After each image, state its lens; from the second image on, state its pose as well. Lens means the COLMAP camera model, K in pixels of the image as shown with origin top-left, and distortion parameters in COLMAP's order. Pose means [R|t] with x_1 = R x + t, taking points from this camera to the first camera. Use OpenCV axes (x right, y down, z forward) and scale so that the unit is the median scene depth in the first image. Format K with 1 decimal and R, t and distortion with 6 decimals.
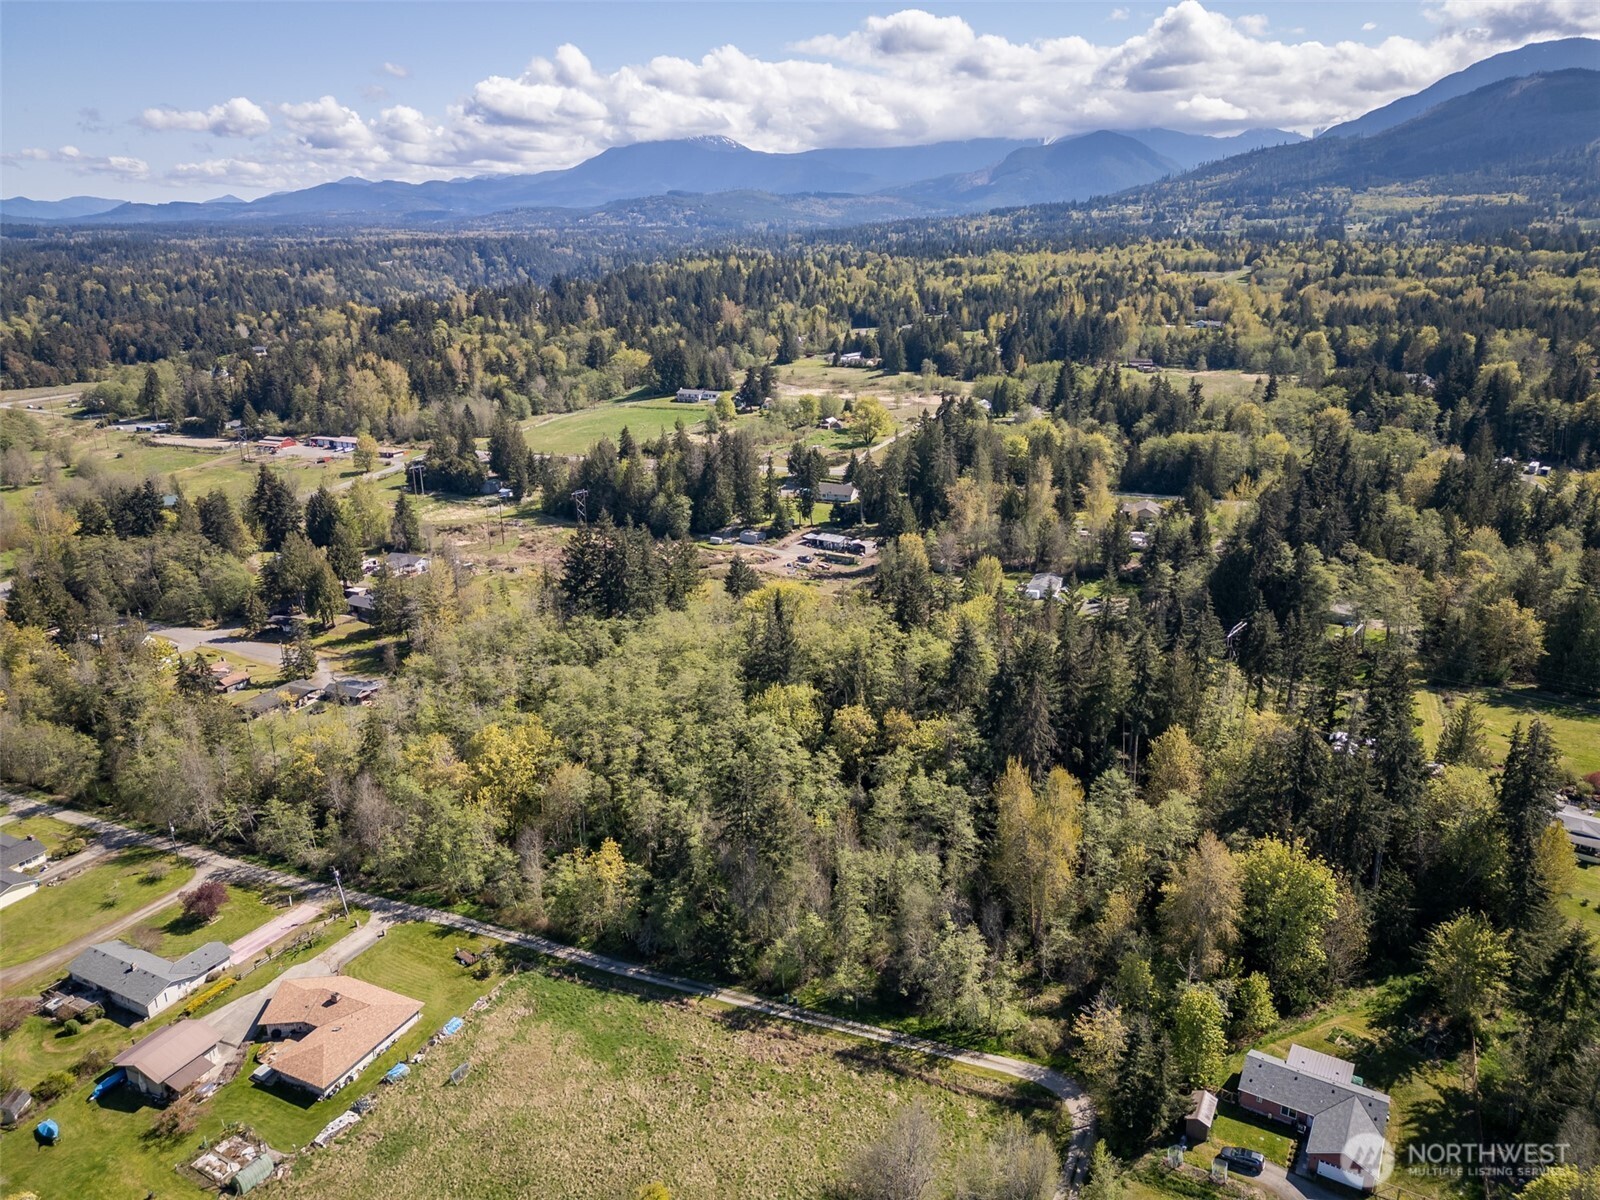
lens RADIAL K [[1114.1, 0, 793.5], [0, 1114.1, 598.5], [0, 0, 1]] dist [0.067030, -0.052251]
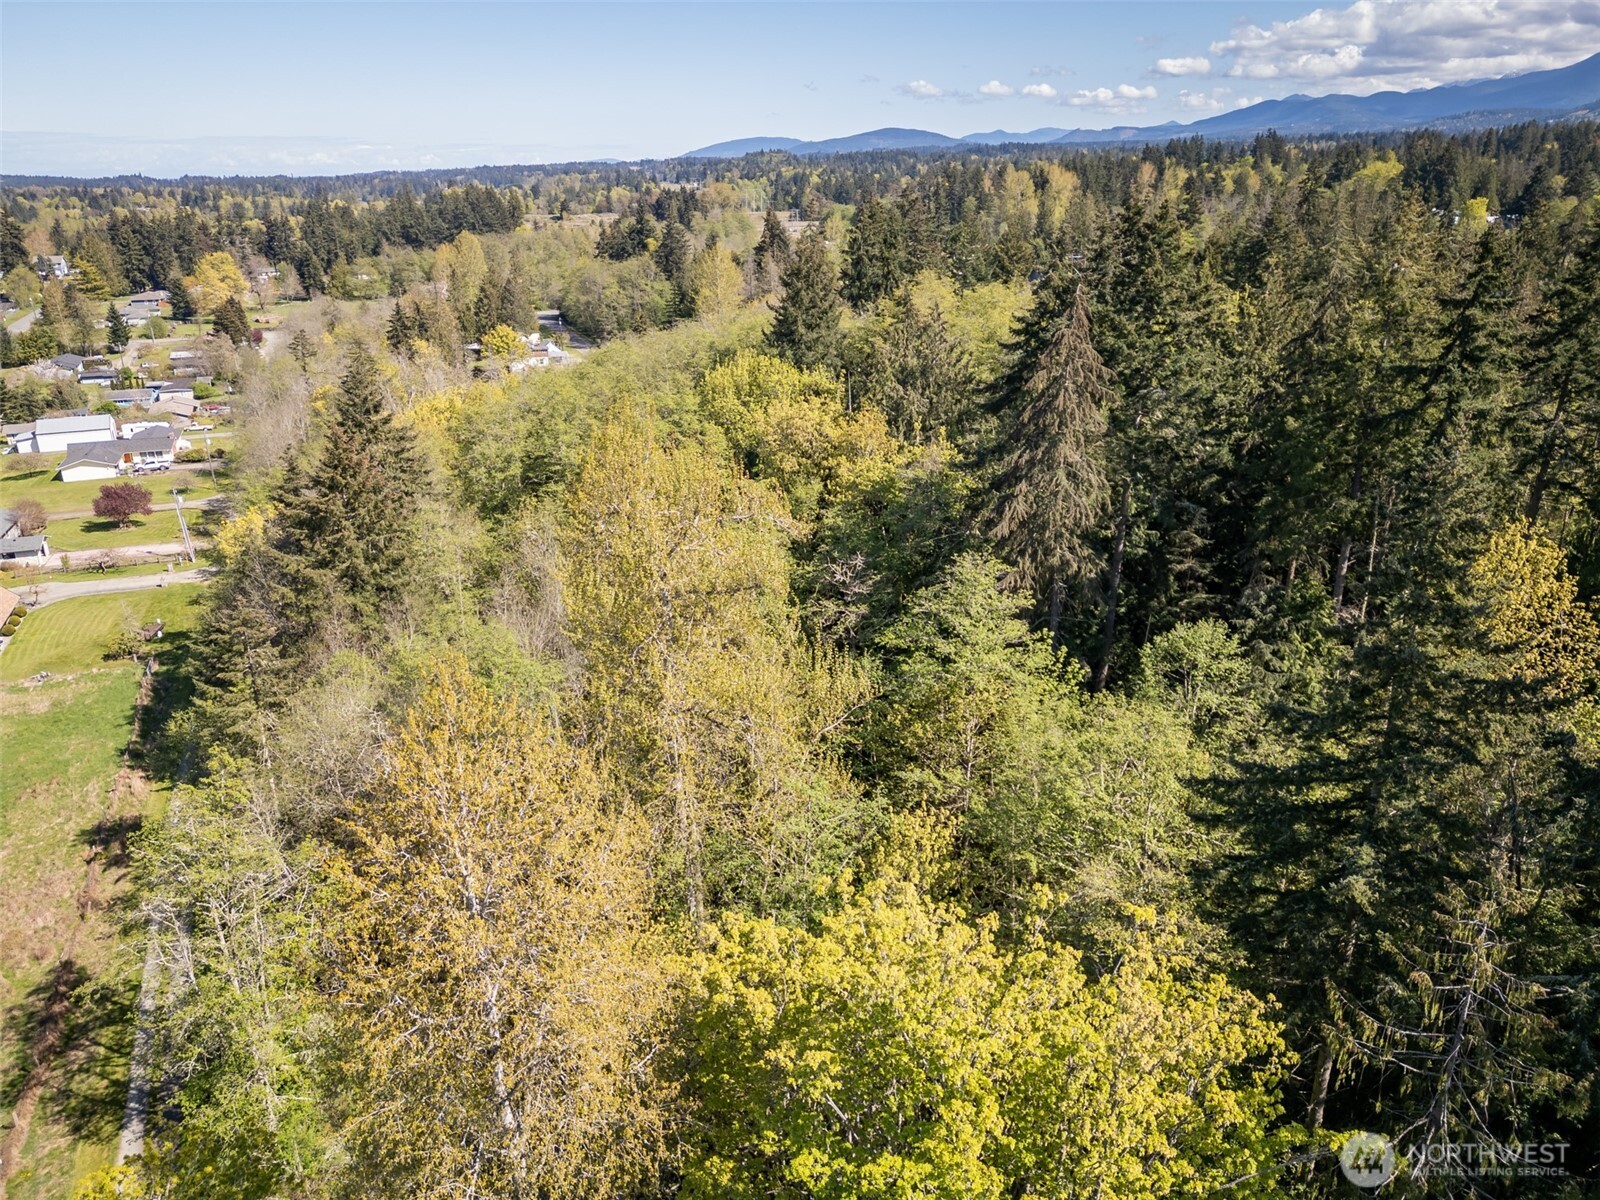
lens RADIAL K [[1114.1, 0, 794.4], [0, 1114.1, 595.5], [0, 0, 1]] dist [0.067030, -0.052251]
pose [[0.737872, 0.237364, -0.631826, 0.184515], [-0.201802, 0.970885, 0.129069, 0.061135], [0.644066, 0.032268, 0.764289, 0.332846]]
